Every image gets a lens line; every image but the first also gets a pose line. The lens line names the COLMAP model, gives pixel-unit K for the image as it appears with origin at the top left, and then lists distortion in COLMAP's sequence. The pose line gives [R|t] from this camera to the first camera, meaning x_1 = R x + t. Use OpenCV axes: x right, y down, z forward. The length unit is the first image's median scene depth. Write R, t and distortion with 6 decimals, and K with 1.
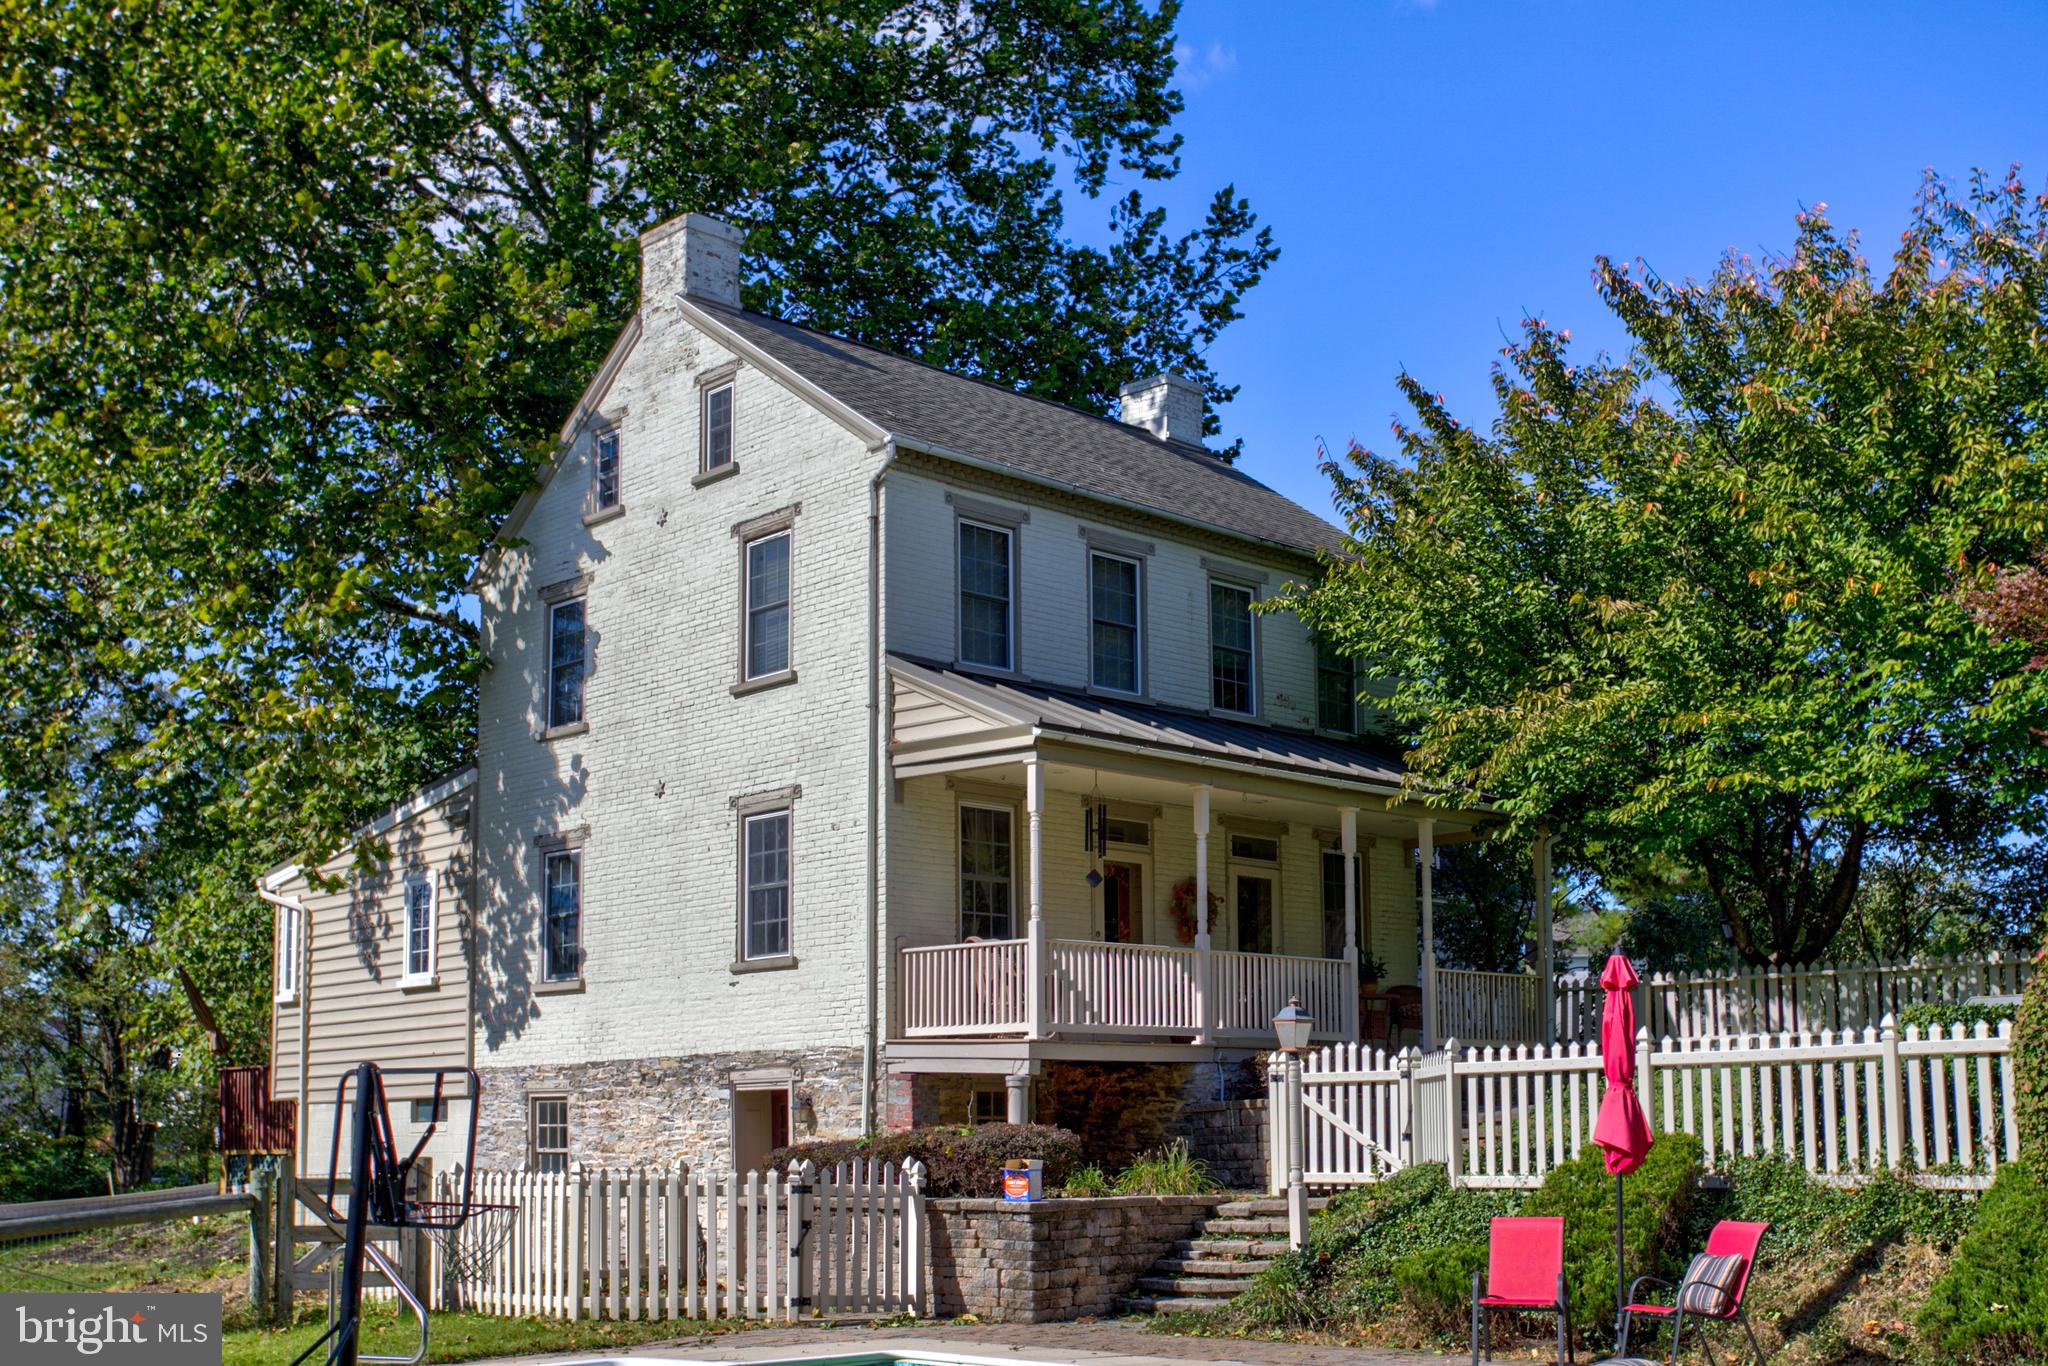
lens RADIAL K [[2308.5, 0, 1062.1], [0, 2308.5, 912.7], [0, 0, 1]] dist [-0.073362, -0.008189]
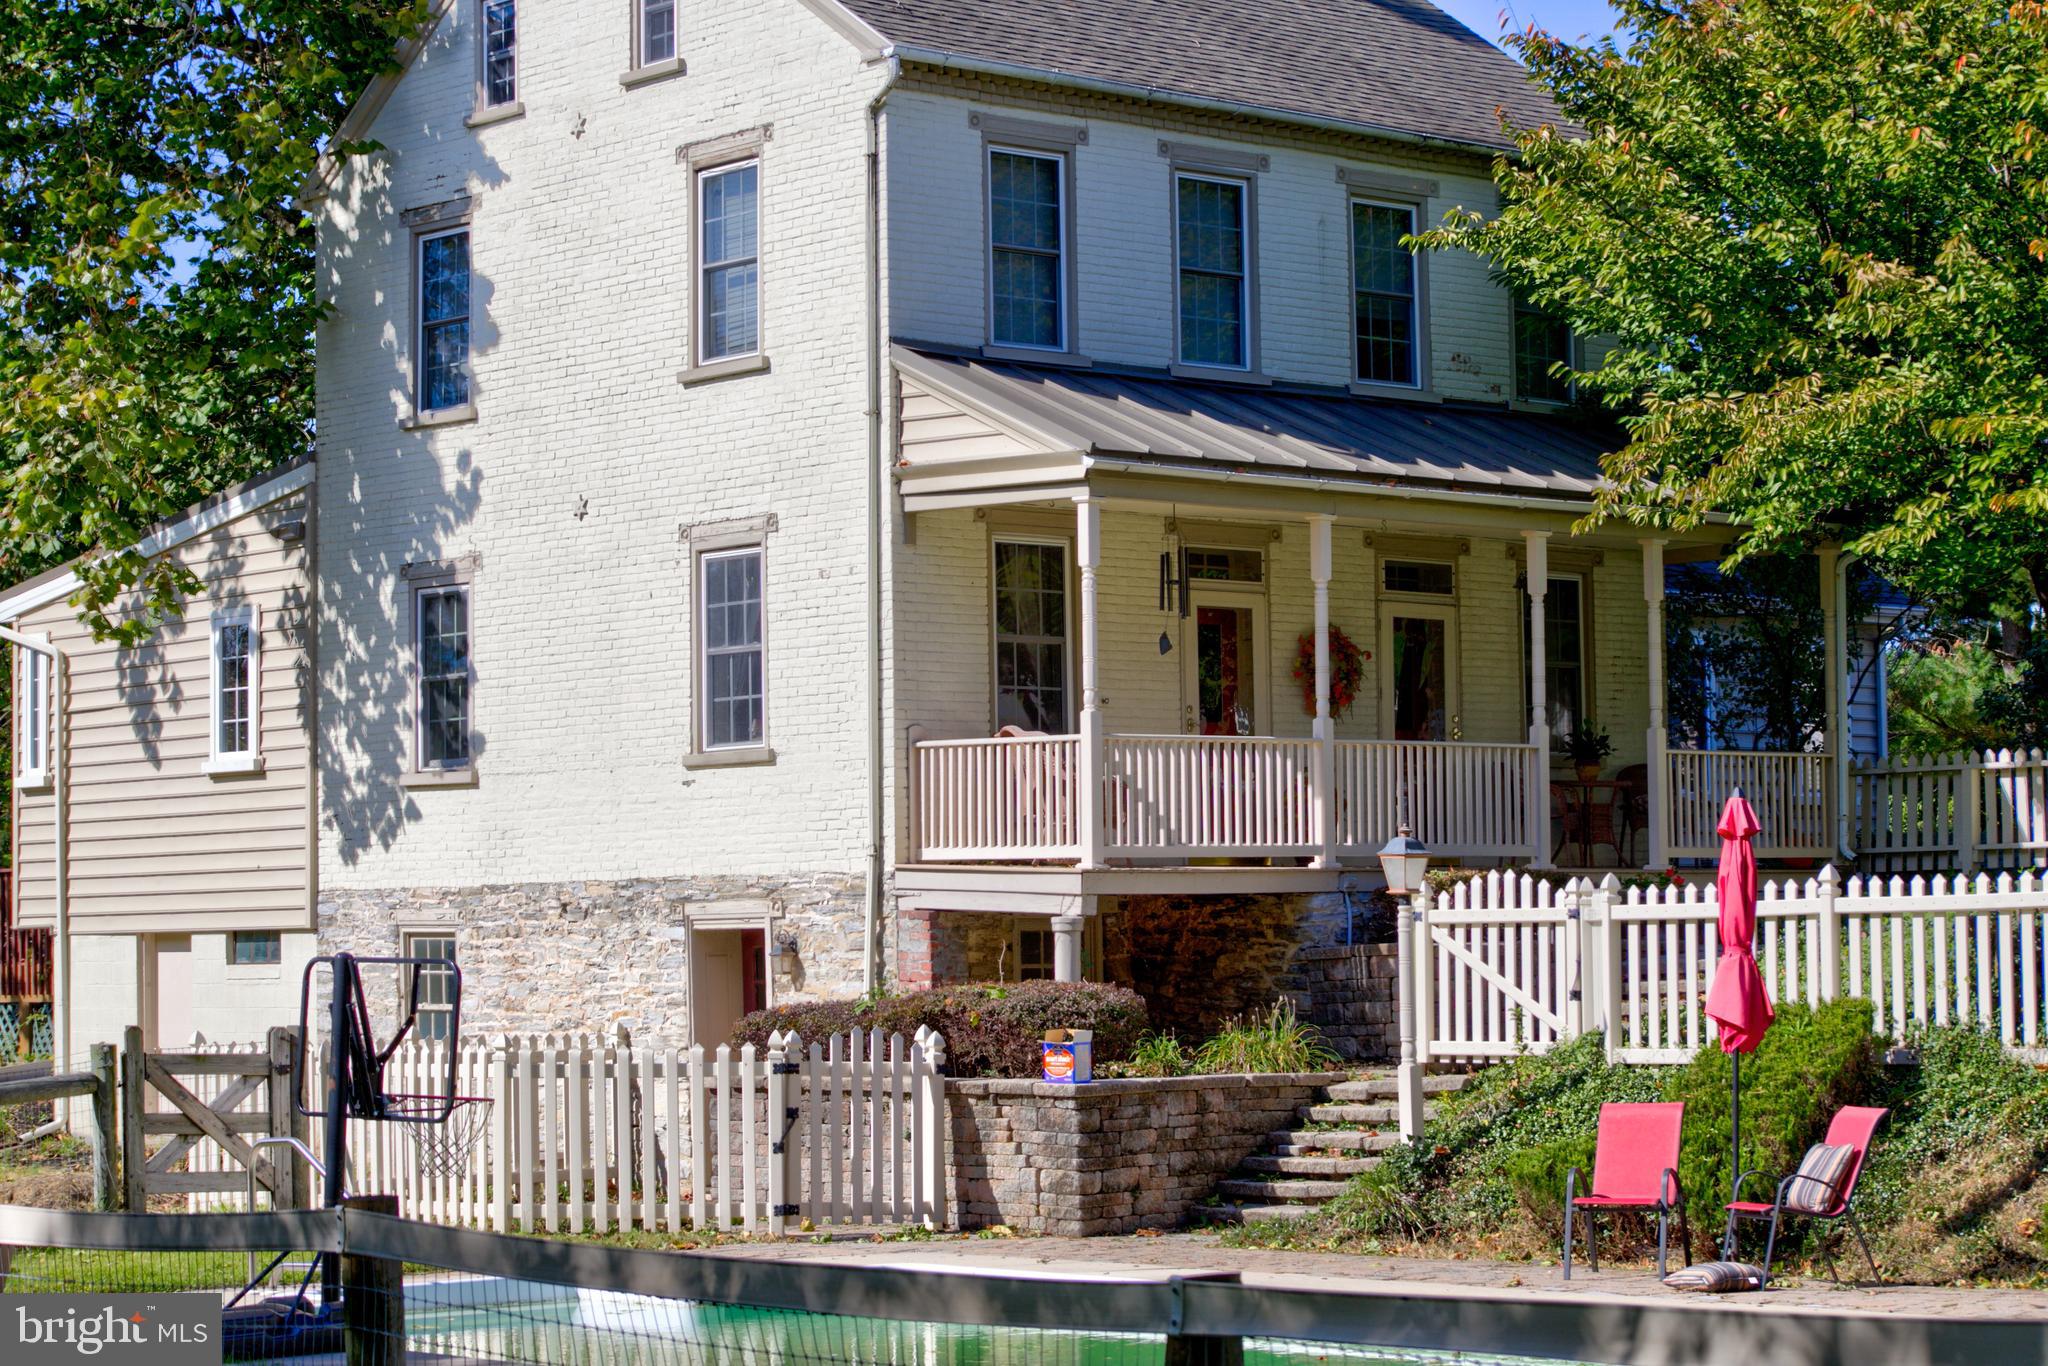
lens RADIAL K [[4500.6, 0, 1024.0], [0, 4500.6, 683.0], [0, 0, 1]] dist [-0.270957, -0.253815]
pose [[0.998342, -0.007654, -0.057046, 0.047782], [0.010022, 0.999095, 0.041342, -0.062448], [0.056678, -0.041845, 0.997515, -0.437767]]
